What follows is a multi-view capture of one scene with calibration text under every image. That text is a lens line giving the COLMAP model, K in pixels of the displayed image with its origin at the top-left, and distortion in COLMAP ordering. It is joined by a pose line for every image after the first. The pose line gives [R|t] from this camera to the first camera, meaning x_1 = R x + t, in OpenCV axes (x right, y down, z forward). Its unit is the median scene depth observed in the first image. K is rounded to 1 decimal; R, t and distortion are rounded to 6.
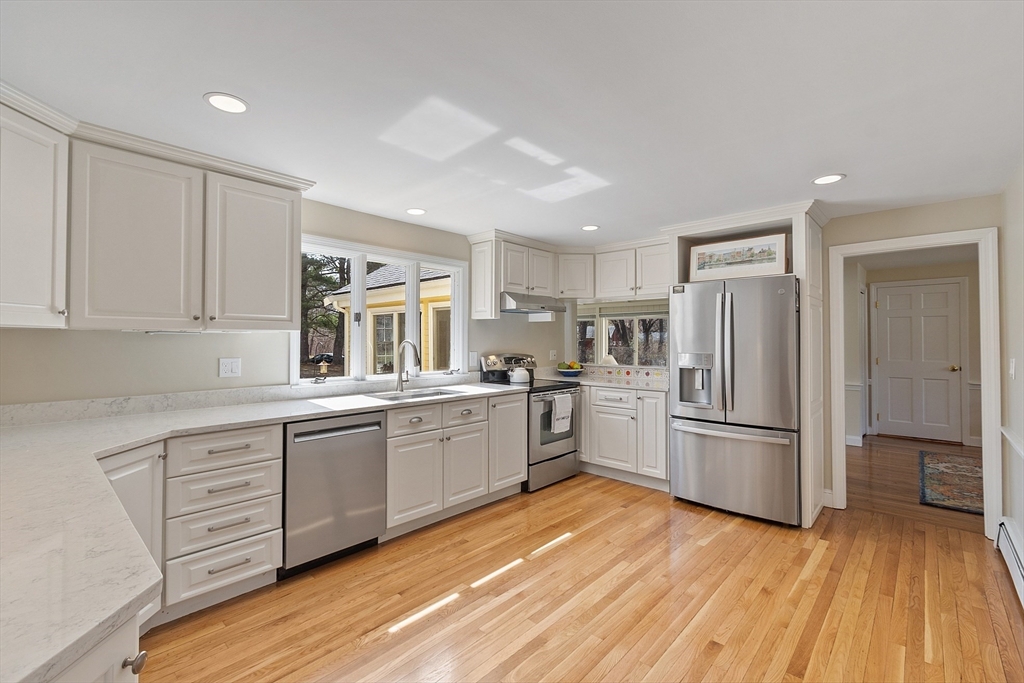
lens RADIAL K [[456.3, 0, 503.1], [0, 456.3, 336.0], [0, 0, 1]] dist [-0.002496, -0.001299]
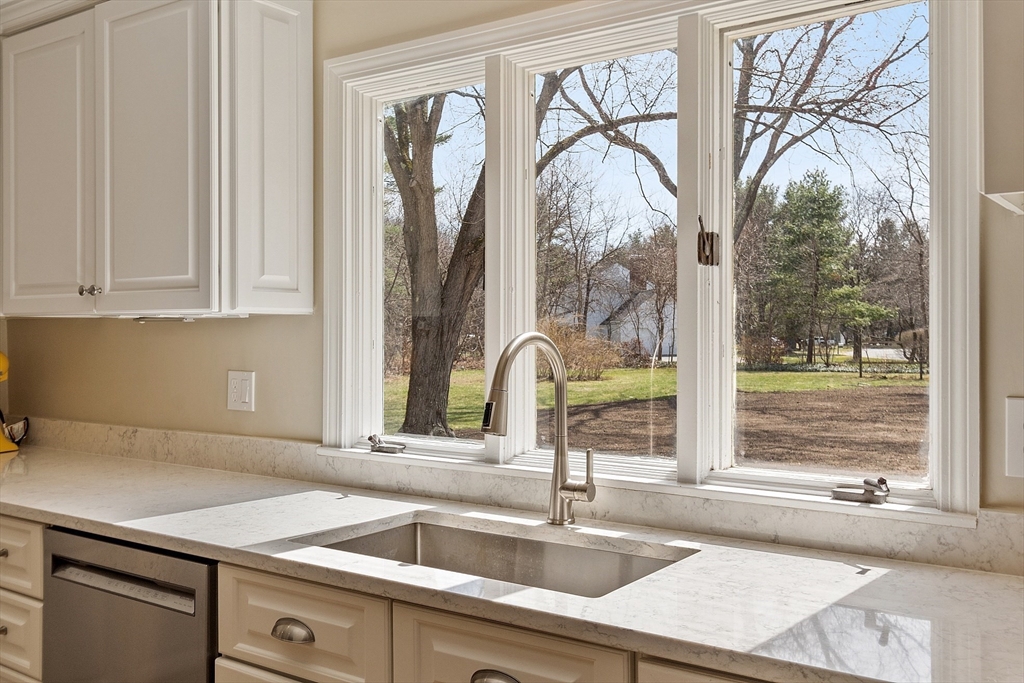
lens RADIAL K [[952.0, 0, 544.9], [0, 952.0, 332.9], [0, 0, 1]] dist [0.005052, 0.000000]
pose [[0.132755, 0.000060, -0.991149, 0.471194], [0.010306, 0.999946, 0.001441, 0.012184], [0.991095, -0.010406, 0.132748, 1.320660]]
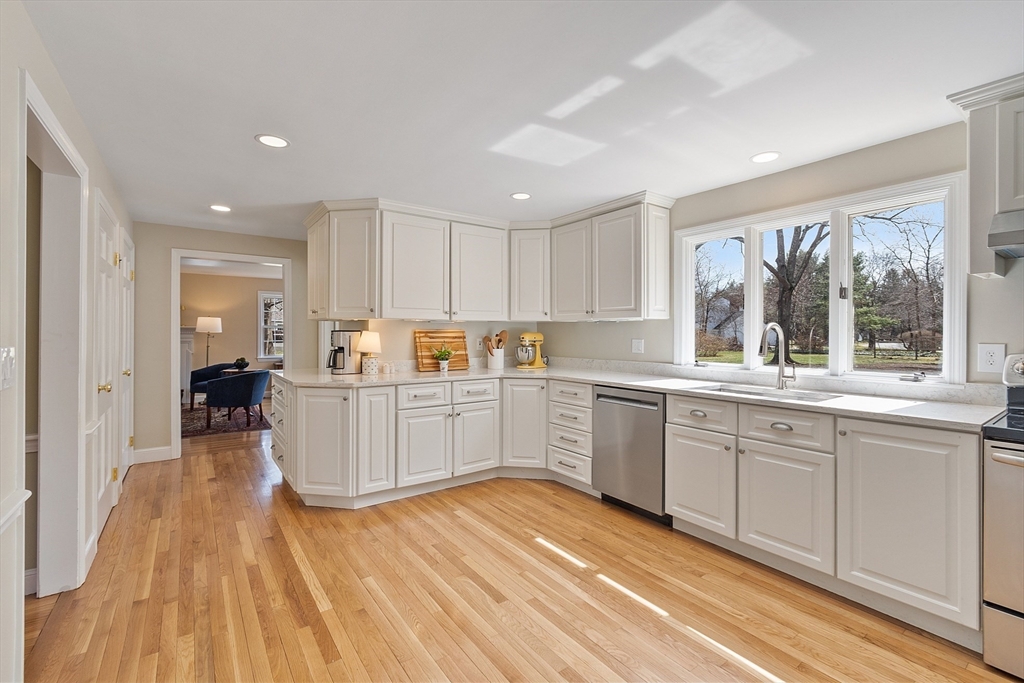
lens RADIAL K [[456.3, 0, 507.5], [0, 456.3, 337.6], [0, 0, 1]] dist [-0.002496, -0.001299]
pose [[-0.217864, 0.008075, -0.975946, 0.918641], [0.007456, 0.999950, 0.006609, 0.035369], [0.975951, -0.005836, -0.217913, 1.025117]]
